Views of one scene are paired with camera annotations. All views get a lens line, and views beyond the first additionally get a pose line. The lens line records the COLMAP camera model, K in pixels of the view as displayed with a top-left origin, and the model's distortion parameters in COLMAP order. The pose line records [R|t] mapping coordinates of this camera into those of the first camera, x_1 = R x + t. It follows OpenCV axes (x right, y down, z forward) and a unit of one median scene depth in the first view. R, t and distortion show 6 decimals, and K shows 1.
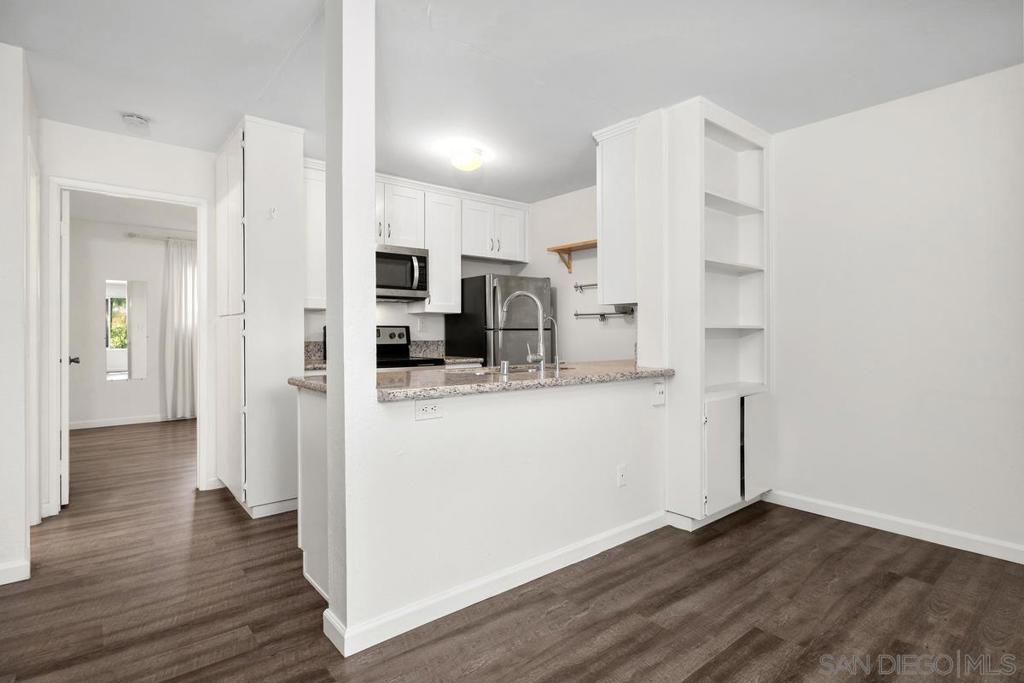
lens RADIAL K [[520.3, 0, 513.8], [0, 520.3, 330.7], [0, 0, 1]] dist [-0.001318, 0.000259]
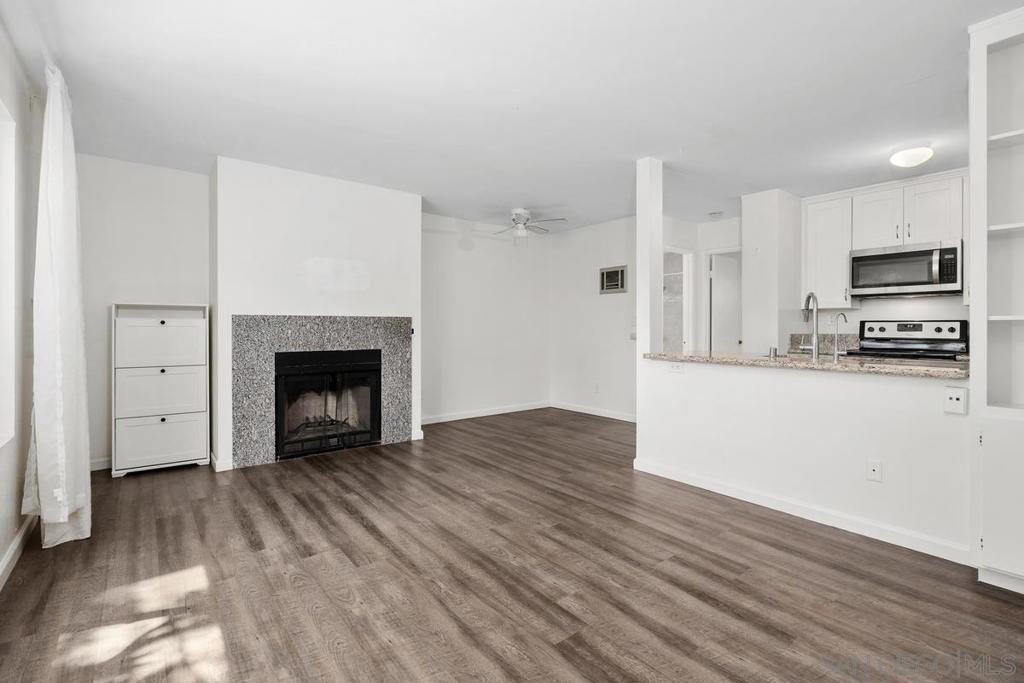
lens RADIAL K [[466.1, 0, 511.7], [0, 466.1, 327.8], [0, 0, 1]] dist [-0.003306, 0.000303]
pose [[-0.023784, 0.001693, -0.999716, 0.712907], [0.001141, 0.999998, 0.001666, 0.003094], [0.999716, -0.001101, -0.023786, 0.213108]]
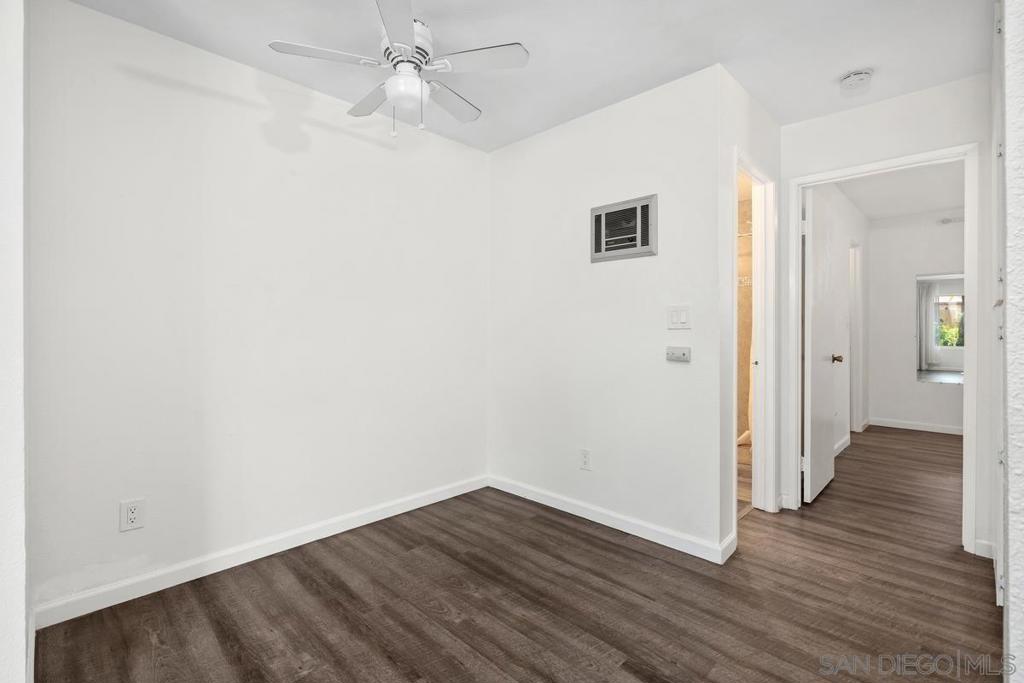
lens RADIAL K [[466.1, 0, 511.7], [0, 466.1, 327.8], [0, 0, 1]] dist [-0.003306, 0.000303]
pose [[0.094799, -0.002014, -0.995494, -0.018506], [0.002622, 0.999995, -0.001773, -0.001134], [0.995493, -0.002442, 0.094804, 0.267134]]
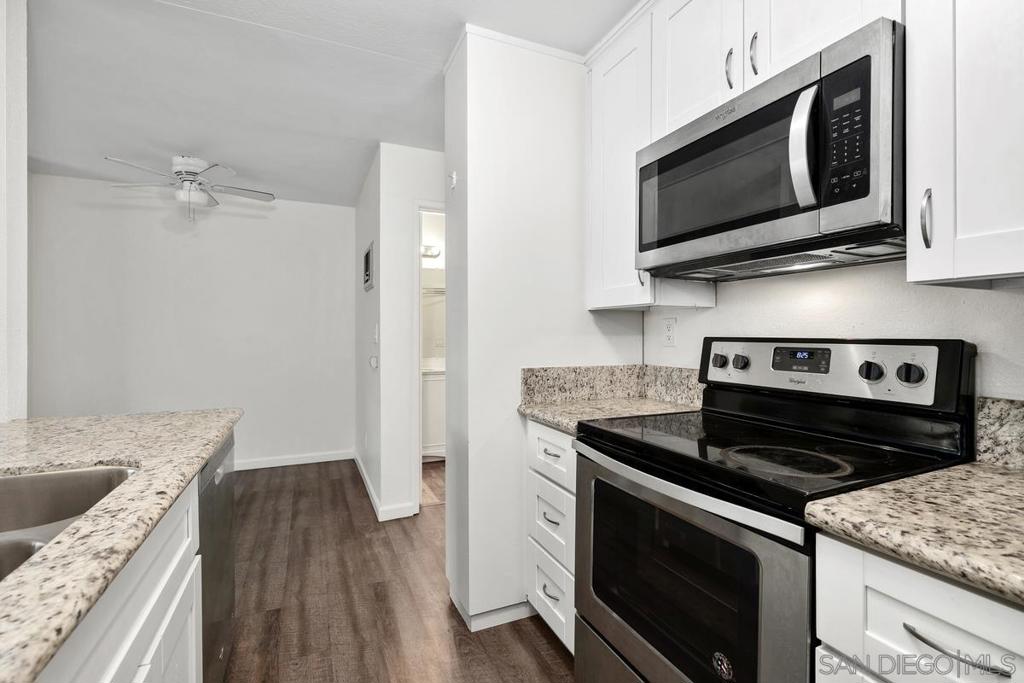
lens RADIAL K [[456.6, 0, 514.0], [0, 456.6, 334.0], [0, 0, 1]] dist [-0.006230, -0.000054]
pose [[-0.266807, 0.002718, -0.963746, 0.080667], [0.004780, 0.999987, 0.001496, -0.014207], [0.963738, -0.004208, -0.266817, 0.915144]]
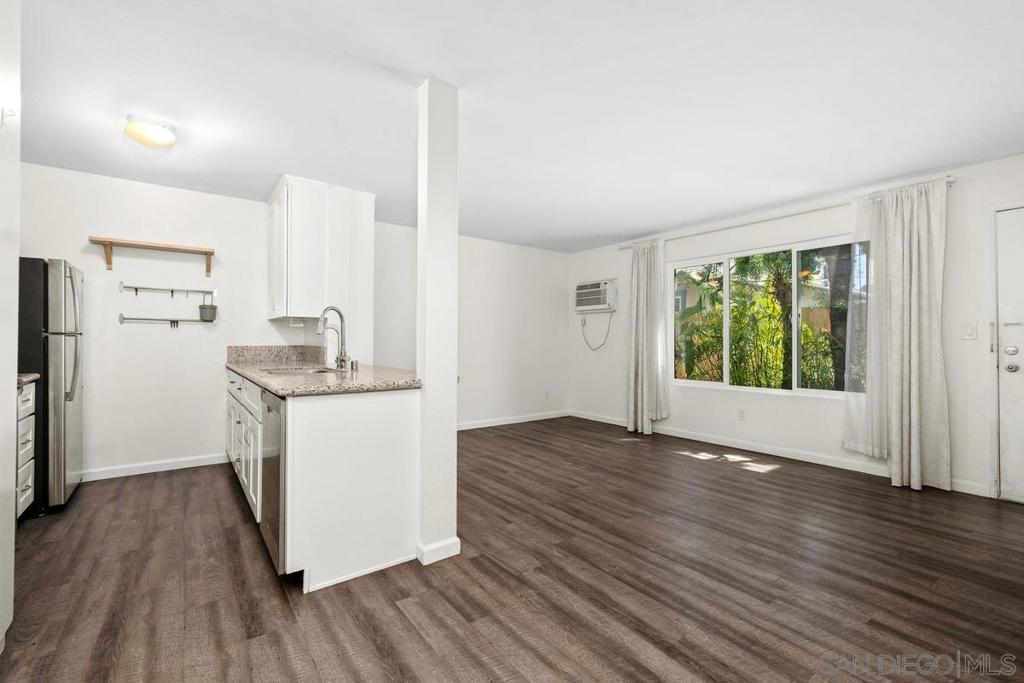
lens RADIAL K [[443.6, 0, 513.7], [0, 443.6, 339.9], [0, 0, 1]] dist [0.003591, 0.000181]
pose [[0.053497, 0.003480, 0.998562, -0.663348], [-0.007202, 0.999969, -0.003099, 0.003920], [-0.998542, -0.007025, 0.053521, 0.321796]]
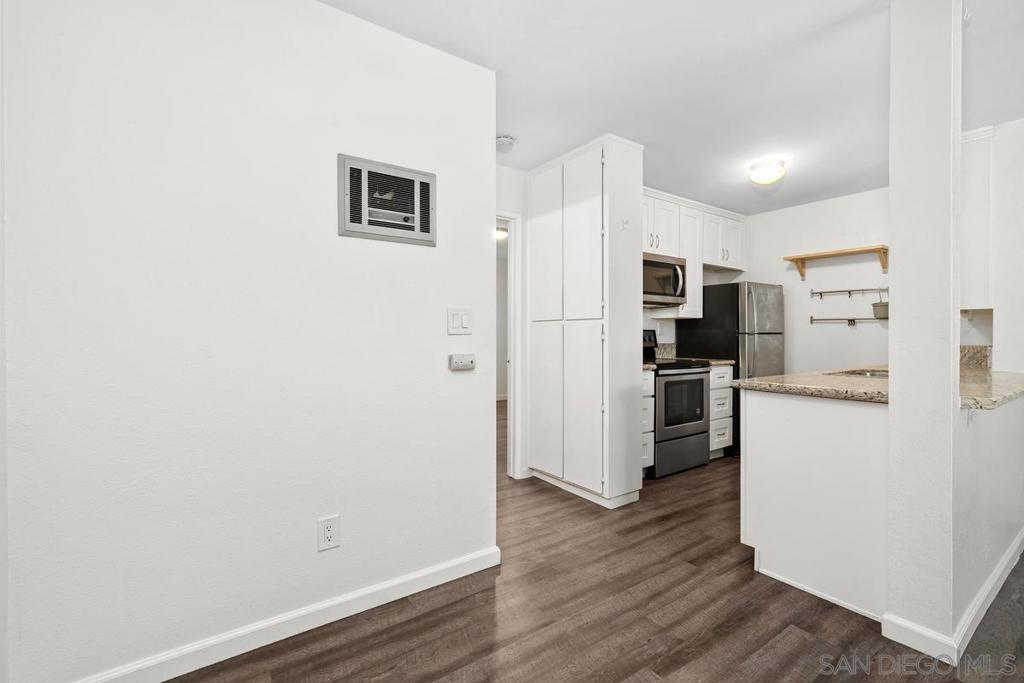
lens RADIAL K [[456.6, 0, 514.0], [0, 456.6, 334.0], [0, 0, 1]] dist [-0.006230, -0.000054]
pose [[0.996917, 0.004471, -0.078333, -0.453699], [-0.004209, 0.999985, 0.003514, -0.002557], [0.078347, -0.003173, 0.996921, 0.031241]]
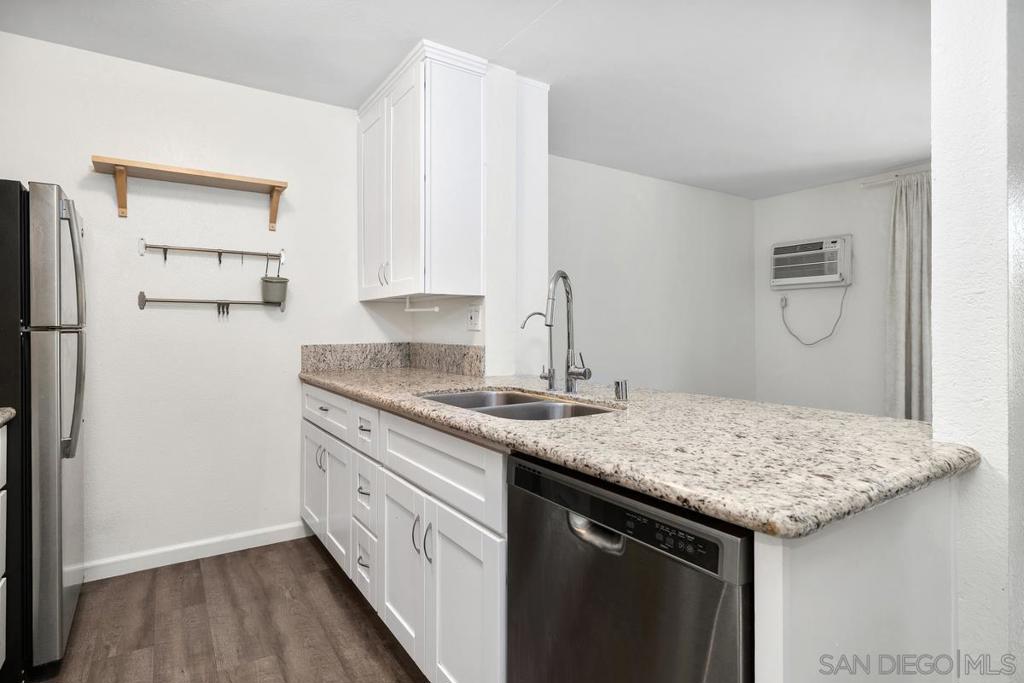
lens RADIAL K [[535.0, 0, 516.5], [0, 535.0, 329.2], [0, 0, 1]] dist [-0.001596, -0.000206]
pose [[0.105816, 0.000533, 0.994386, -0.409503], [-0.000778, 1.000000, -0.000453, -0.001882], [-0.994385, -0.000725, 0.105816, 0.630661]]
